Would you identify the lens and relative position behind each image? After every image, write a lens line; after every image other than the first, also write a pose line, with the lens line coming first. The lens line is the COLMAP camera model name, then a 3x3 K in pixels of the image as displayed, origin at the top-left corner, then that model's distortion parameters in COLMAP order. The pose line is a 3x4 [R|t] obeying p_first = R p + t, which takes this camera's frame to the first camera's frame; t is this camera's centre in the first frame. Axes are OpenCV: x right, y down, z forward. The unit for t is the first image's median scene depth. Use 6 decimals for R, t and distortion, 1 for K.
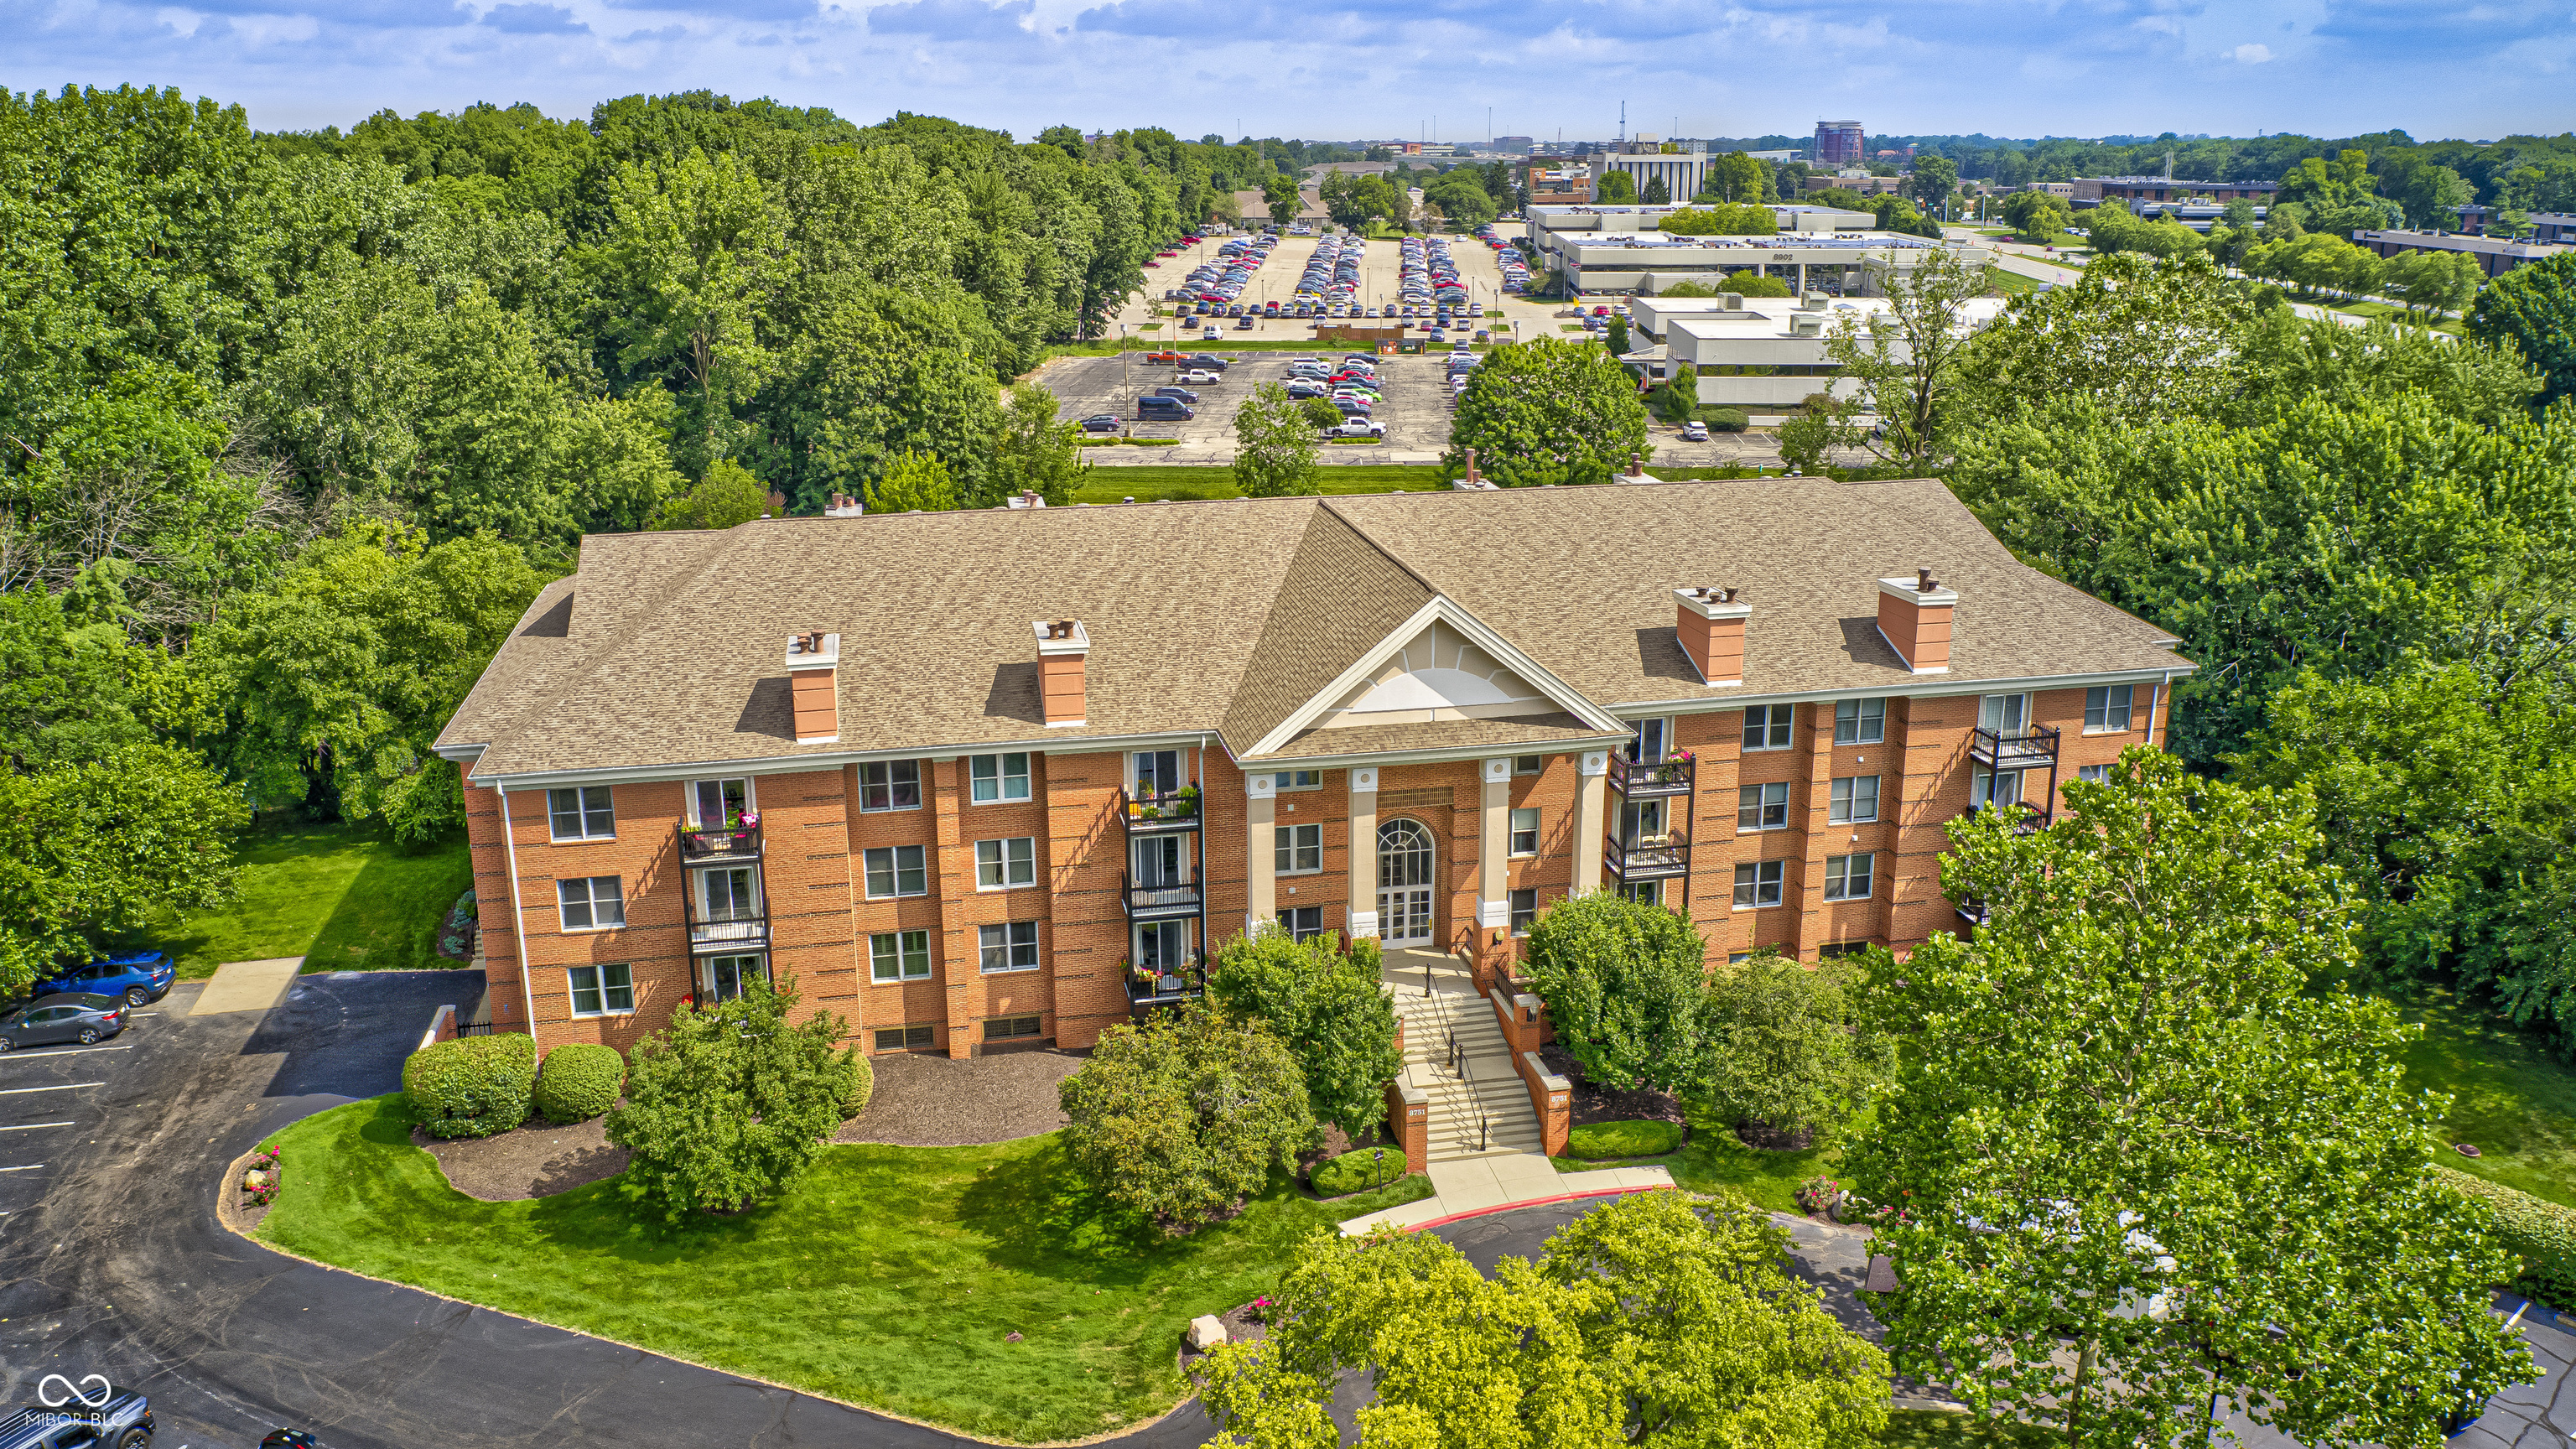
lens RADIAL K [[2110.1, 0, 1288.0], [0, 2110.1, 724.5], [0, 0, 1]] dist [-0.013677, -0.005979]
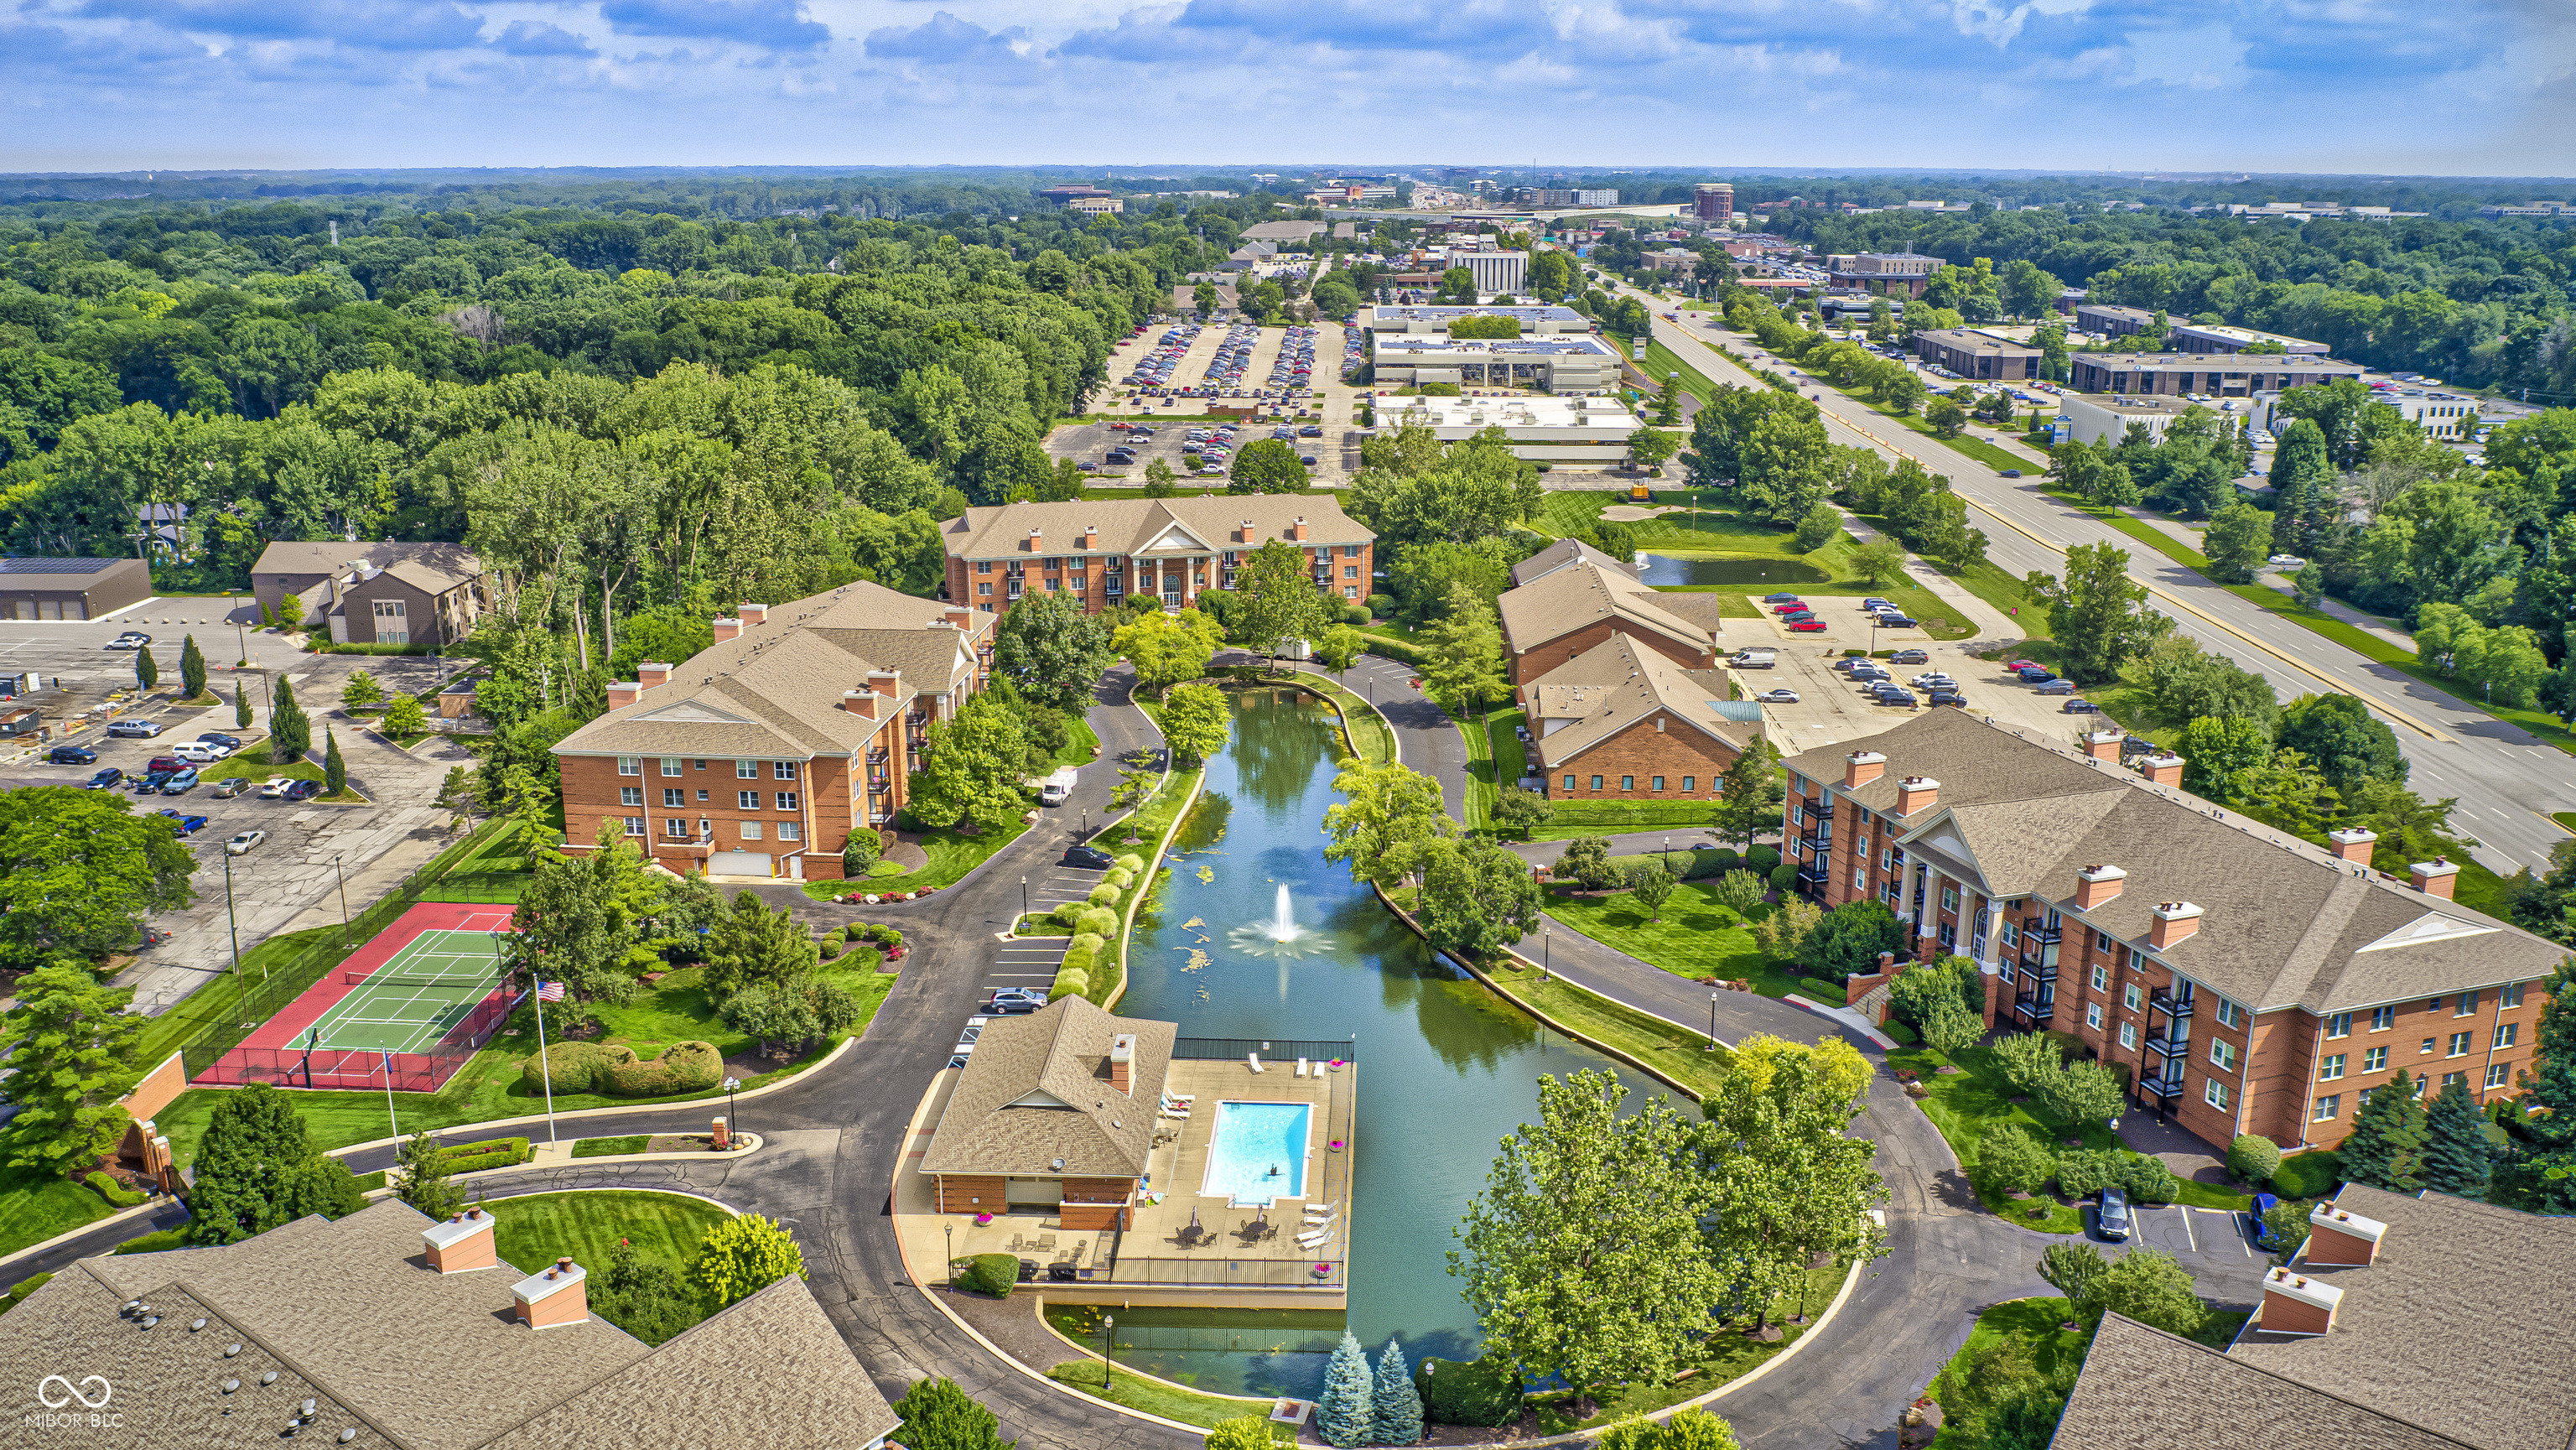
lens RADIAL K [[2110.2, 0, 1288.0], [0, 2110.2, 725.0], [0, 0, 1]] dist [-0.013677, -0.005979]
pose [[0.999840, 0.002447, 0.017739, 0.060596], [-0.002334, 0.999977, -0.006394, 0.105226], [-0.017755, 0.006352, 0.999822, -0.911744]]
